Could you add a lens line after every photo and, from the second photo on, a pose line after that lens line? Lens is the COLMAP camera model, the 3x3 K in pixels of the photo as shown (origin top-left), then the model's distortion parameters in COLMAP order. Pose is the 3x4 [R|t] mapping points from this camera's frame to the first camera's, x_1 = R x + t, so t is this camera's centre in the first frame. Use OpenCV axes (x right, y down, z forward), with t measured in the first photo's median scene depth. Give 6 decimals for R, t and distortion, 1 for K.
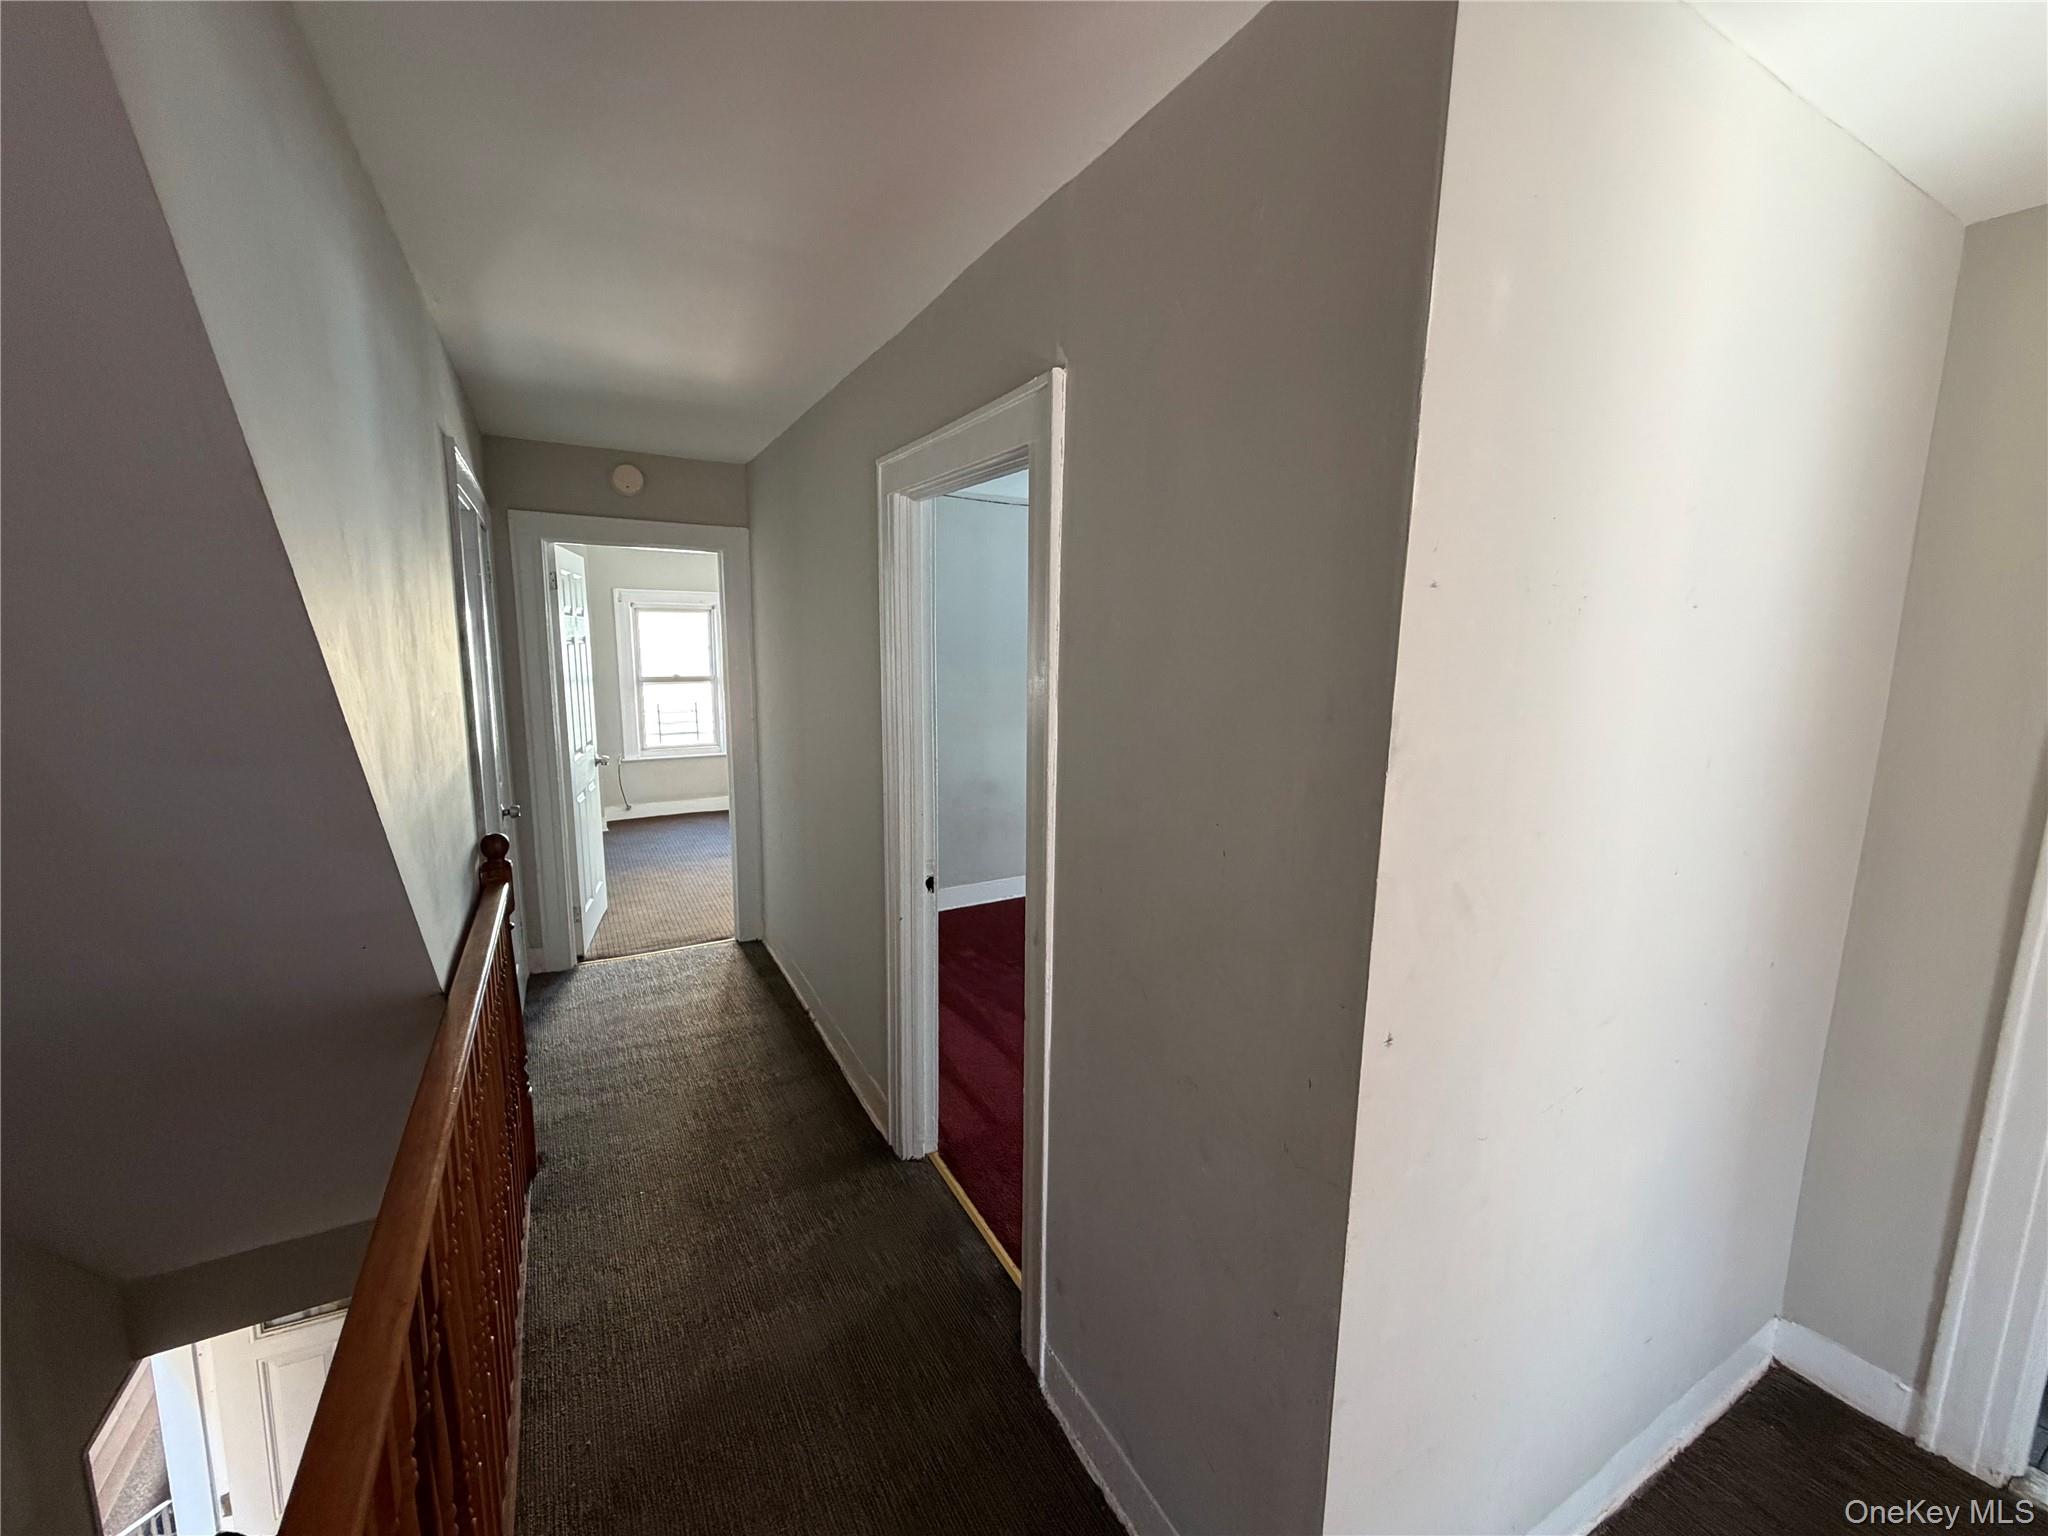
lens RADIAL K [[814.2, 0, 1024.0], [0, 814.2, 768.0], [0, 0, 1]] dist [0.001353, -0.000351]
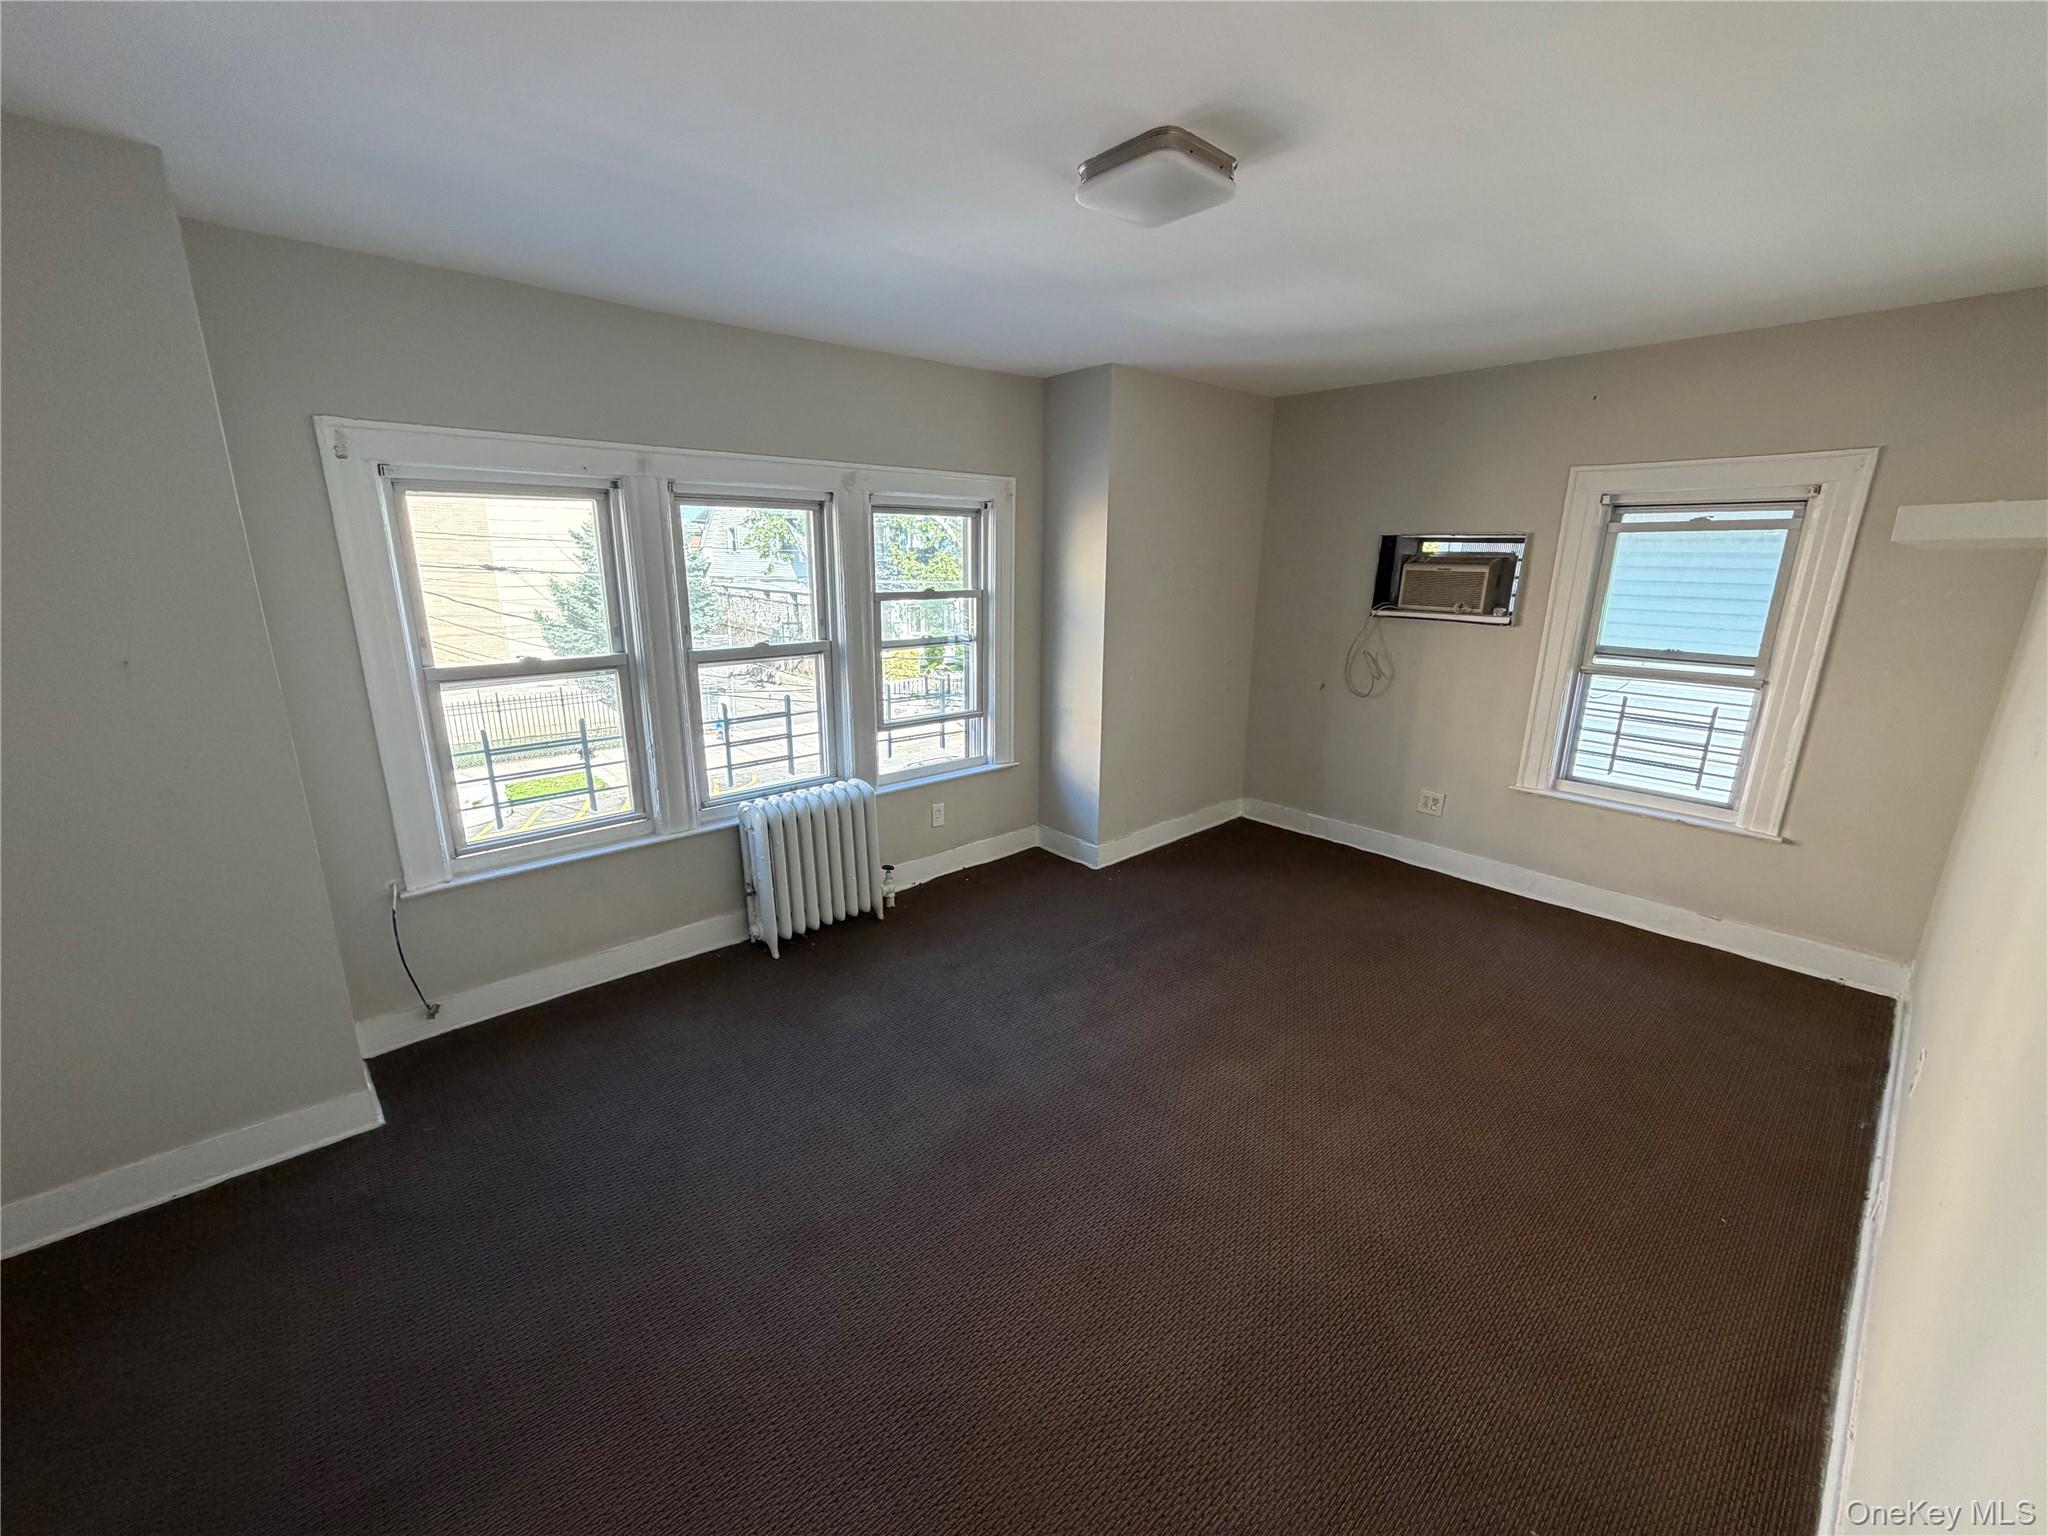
lens RADIAL K [[814.2, 0, 1024.0], [0, 814.2, 768.0], [0, 0, 1]] dist [0.001353, -0.000351]
pose [[0.978155, -0.056145, 0.200151, -0.280135], [0.036036, 0.994056, 0.102735, -0.094895], [-0.204730, -0.093278, 0.974364, 0.571891]]
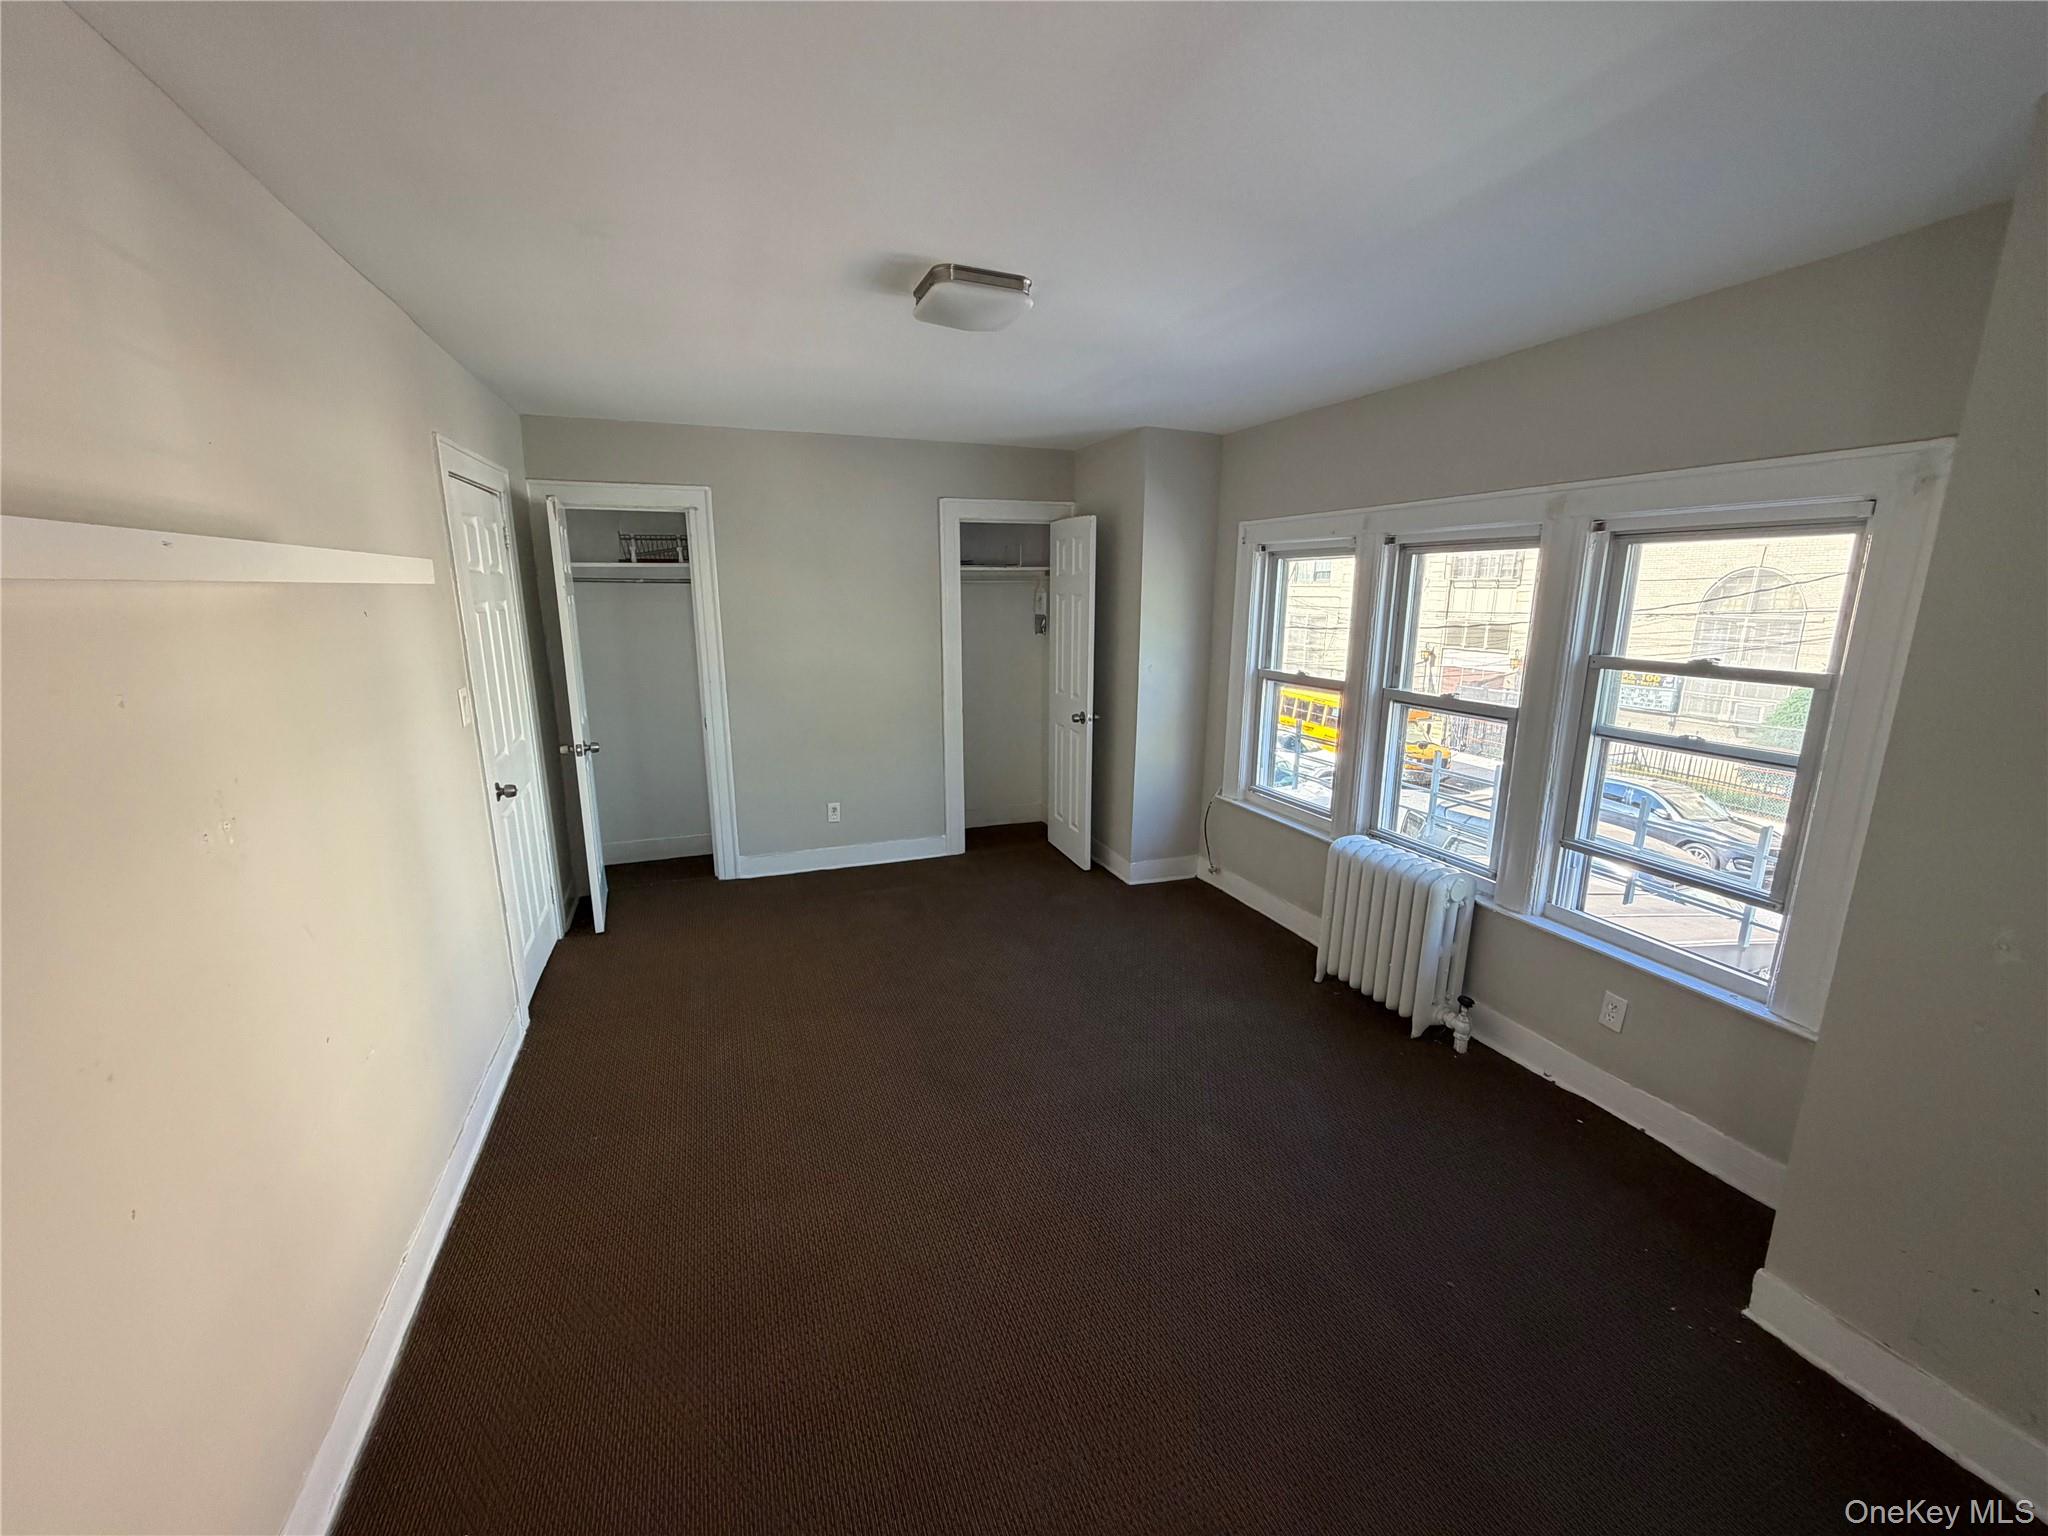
lens RADIAL K [[814.2, 0, 1024.0], [0, 814.2, 768.0], [0, 0, 1]] dist [0.001353, -0.000351]
pose [[-0.147540, 0.206178, -0.967327, 0.136410], [-0.157268, 0.960697, 0.228752, -0.150390], [0.976473, 0.185880, -0.109316, 0.901199]]
